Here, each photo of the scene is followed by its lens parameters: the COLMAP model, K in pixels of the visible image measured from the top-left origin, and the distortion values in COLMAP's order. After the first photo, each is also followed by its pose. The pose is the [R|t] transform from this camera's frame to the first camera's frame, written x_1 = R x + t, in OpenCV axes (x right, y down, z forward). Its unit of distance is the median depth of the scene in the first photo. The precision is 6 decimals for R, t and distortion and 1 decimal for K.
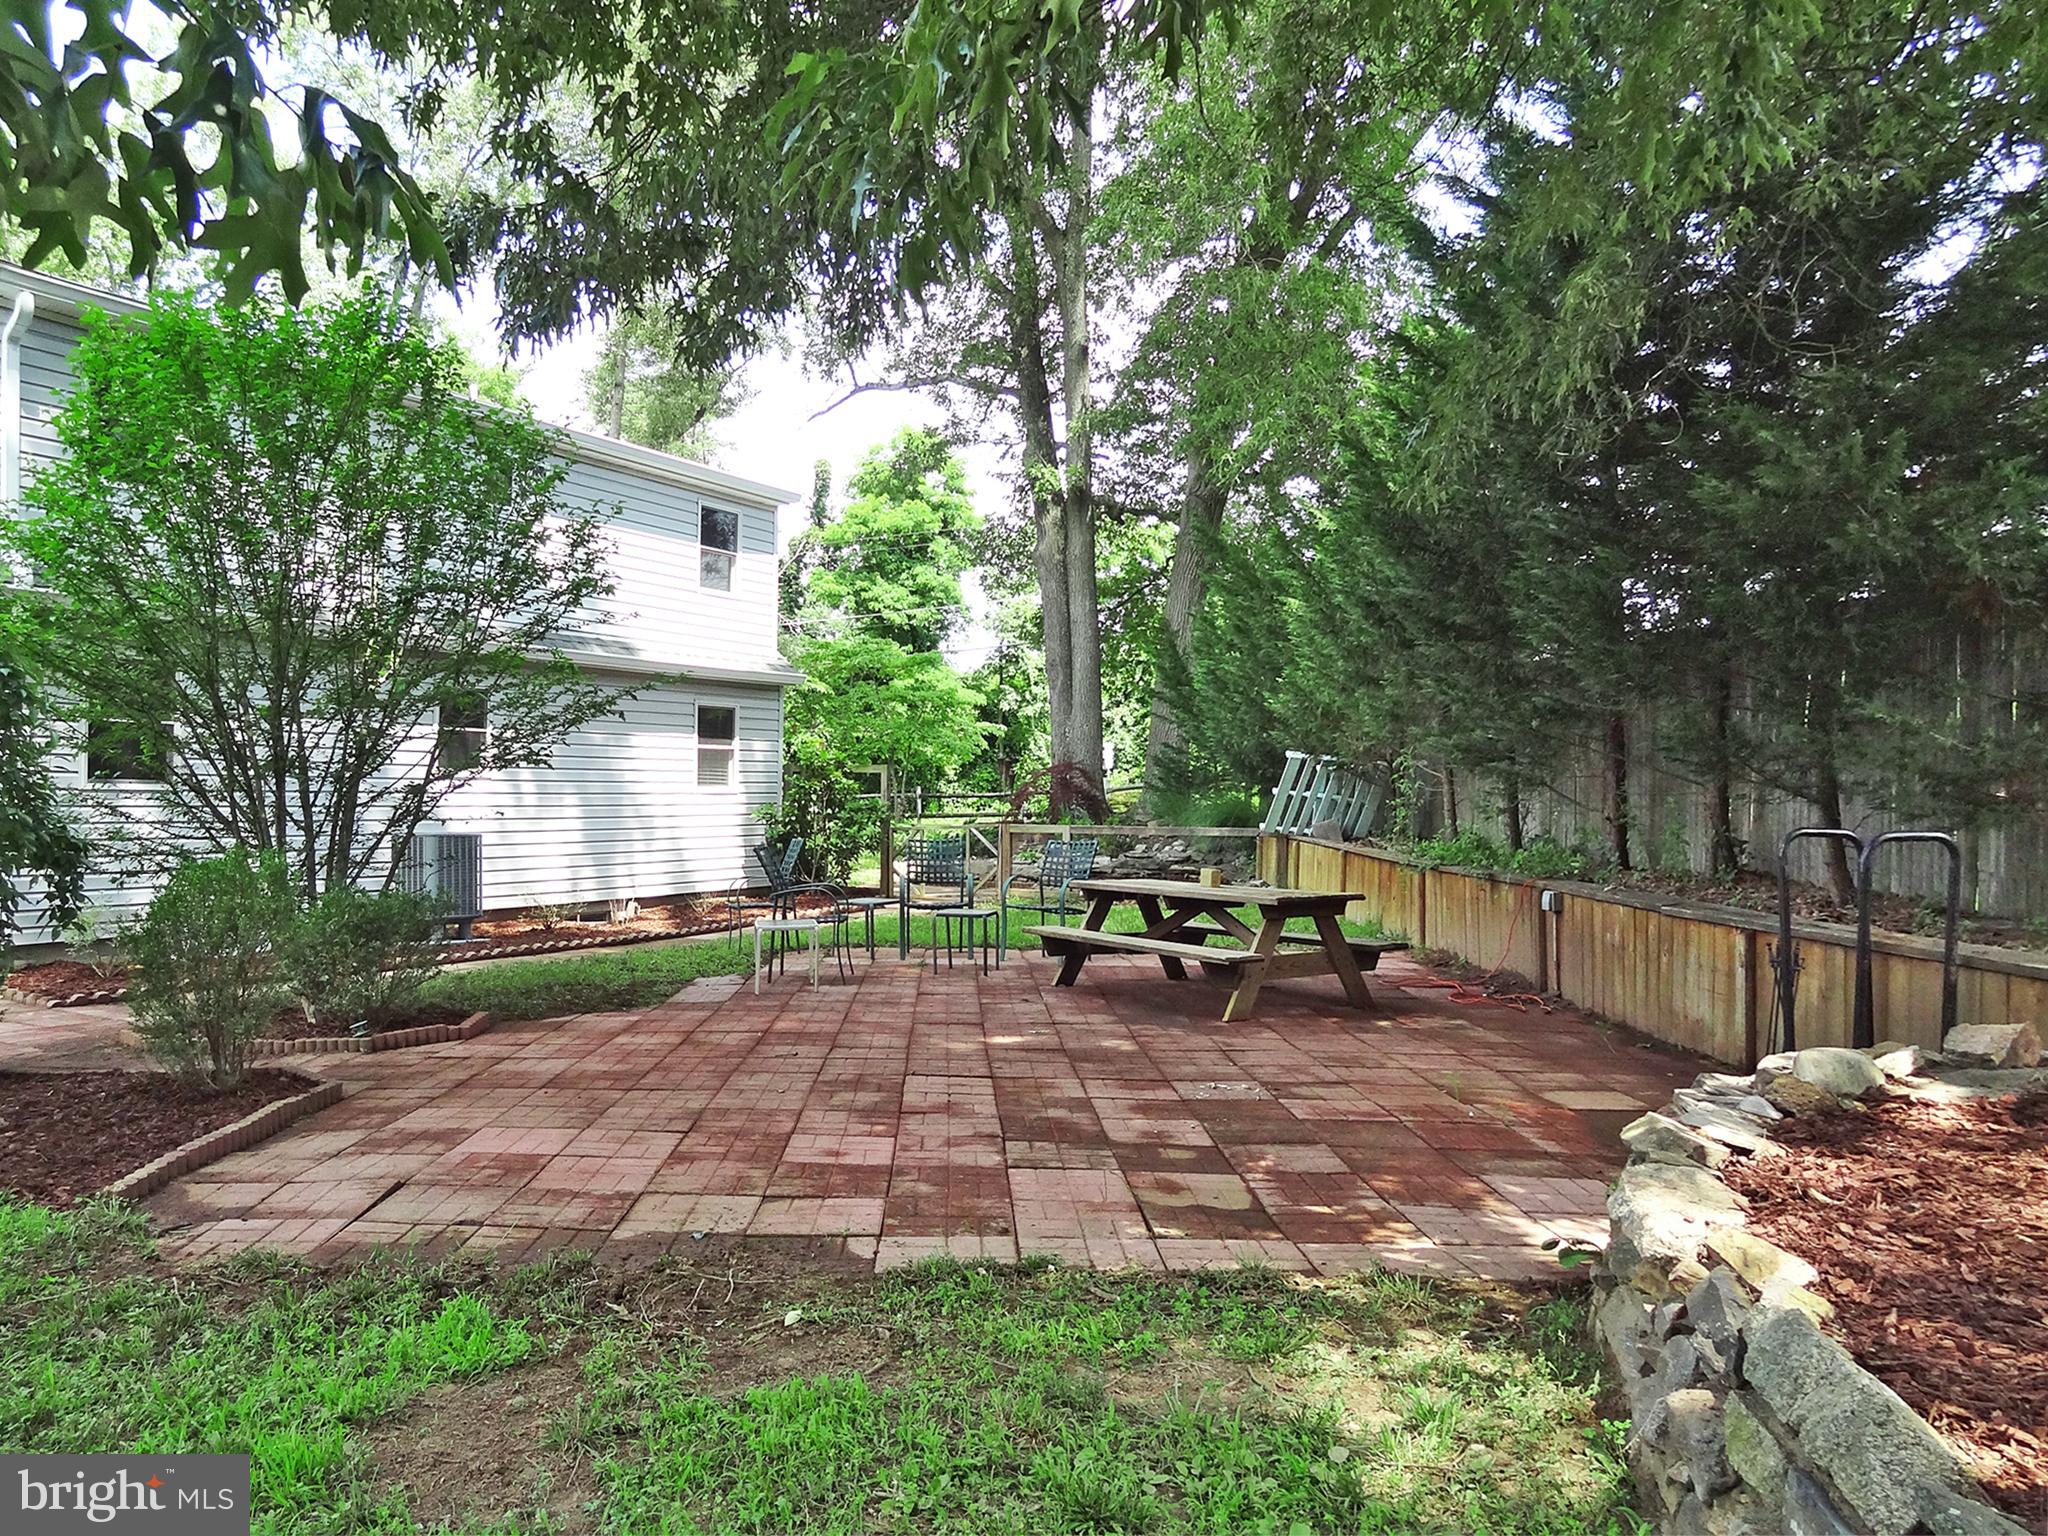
lens RADIAL K [[1457.9, 0, 1026.1], [0, 1457.9, 766.9], [0, 0, 1]] dist [-0.008977, -0.001709]
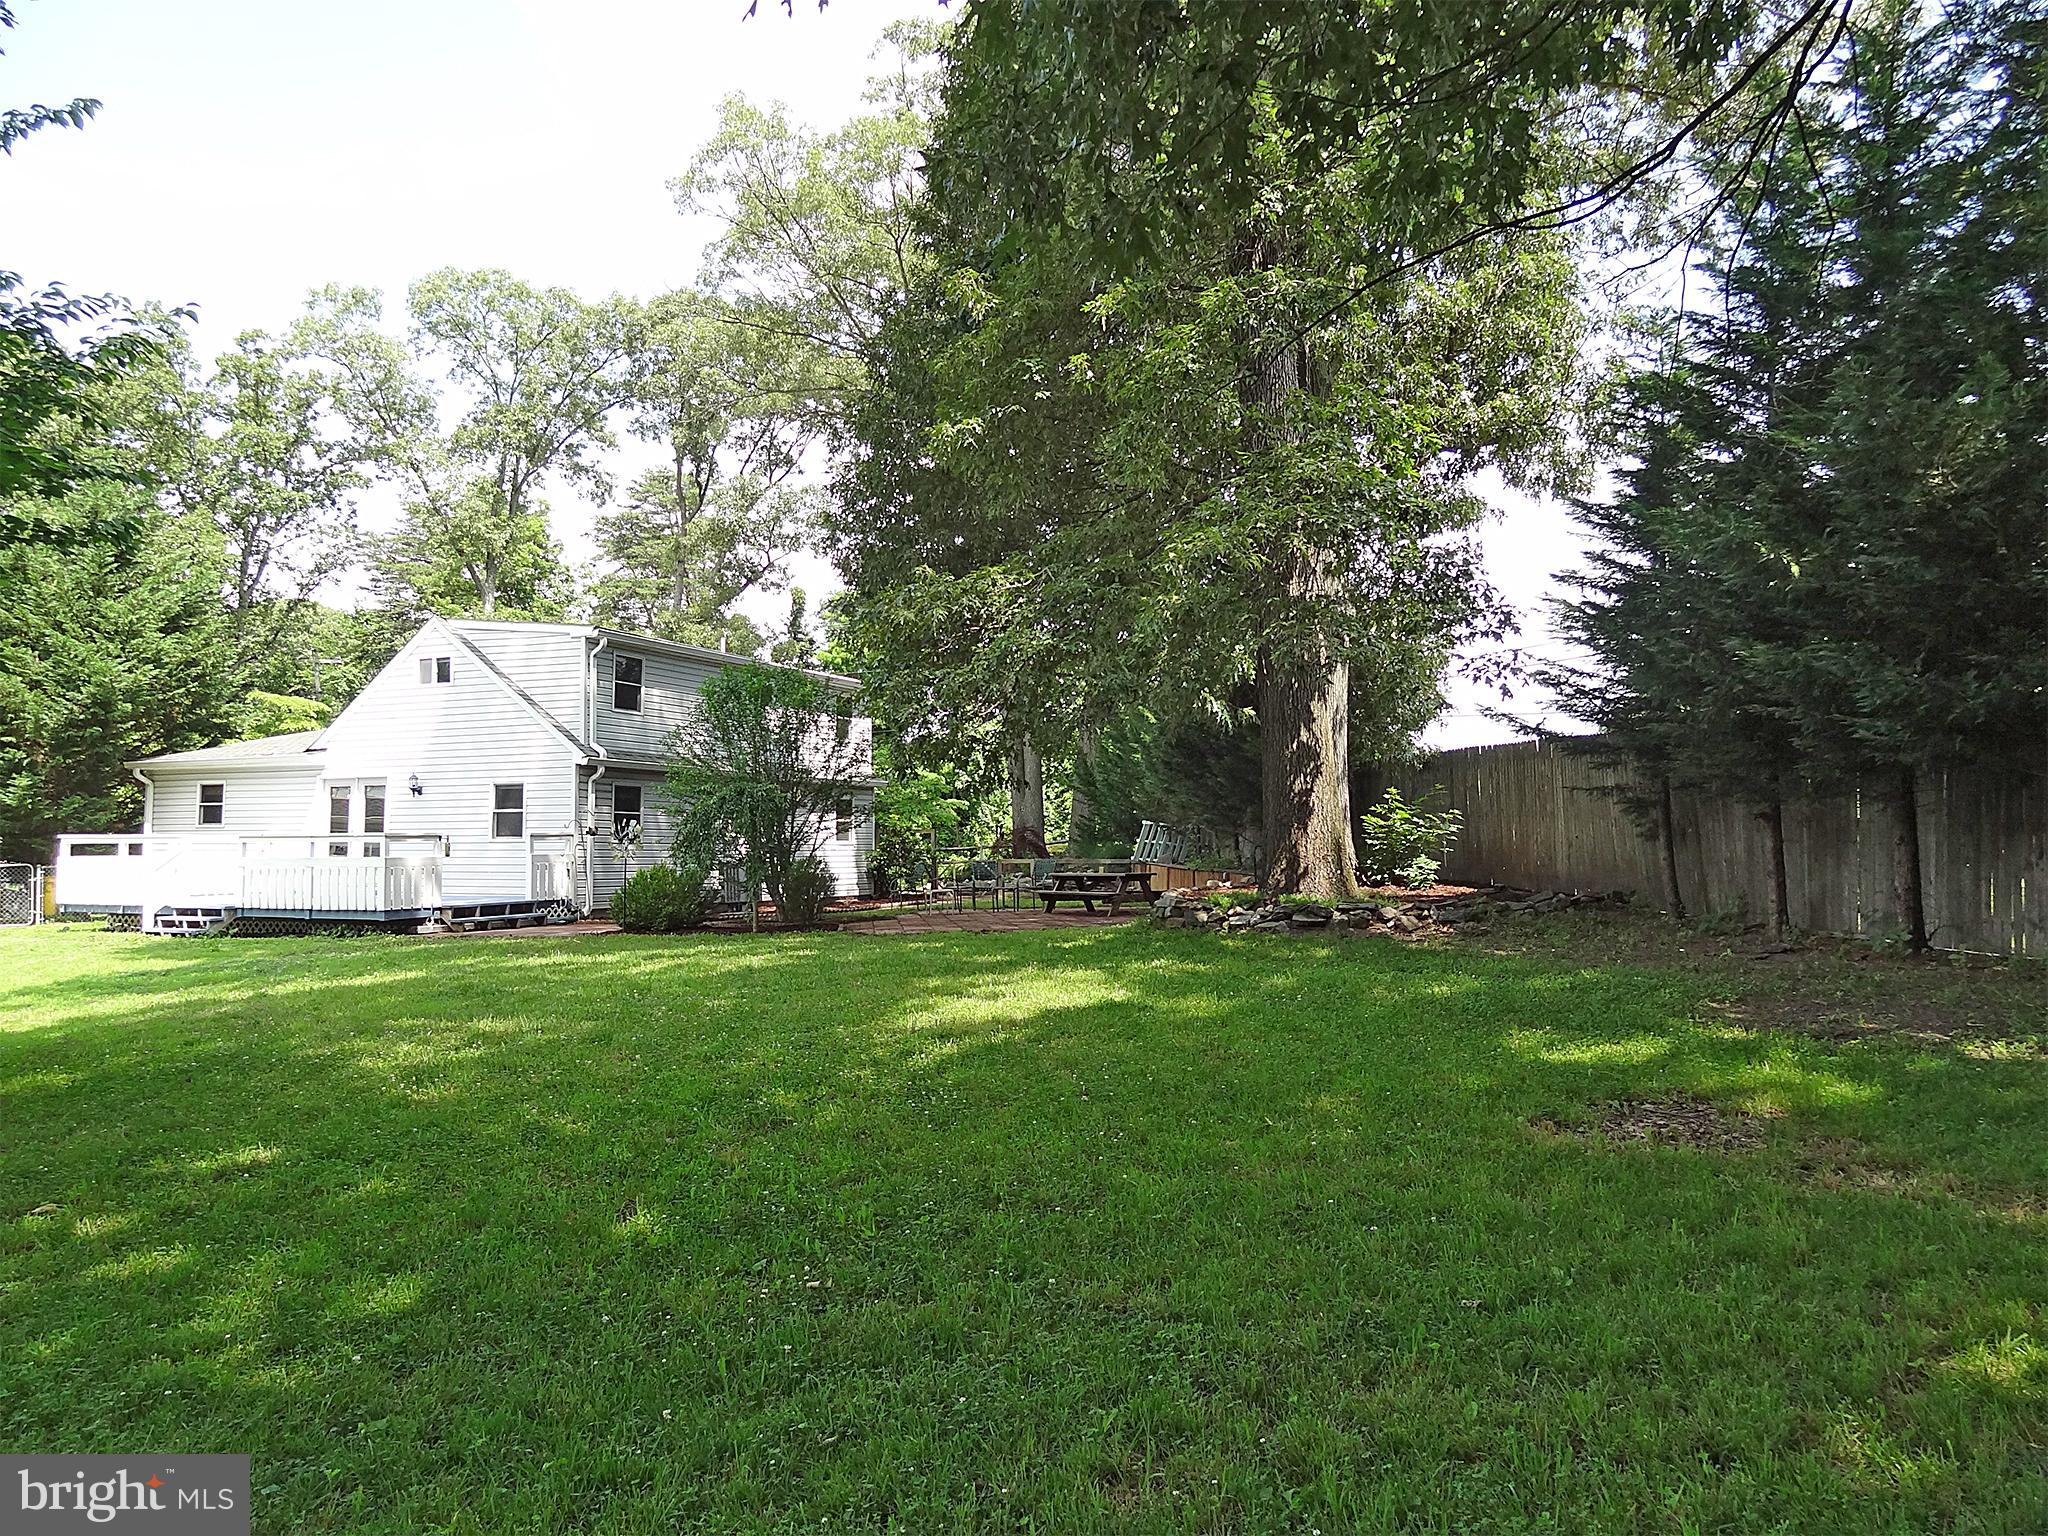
lens RADIAL K [[1457.9, 0, 1026.1], [0, 1457.9, 766.9], [0, 0, 1]] dist [-0.008977, -0.001709]
pose [[0.997428, -0.003363, 0.071602, -0.115050], [0.006441, 0.999063, -0.042800, -0.000195], [-0.071391, 0.043151, 0.996515, -0.930828]]
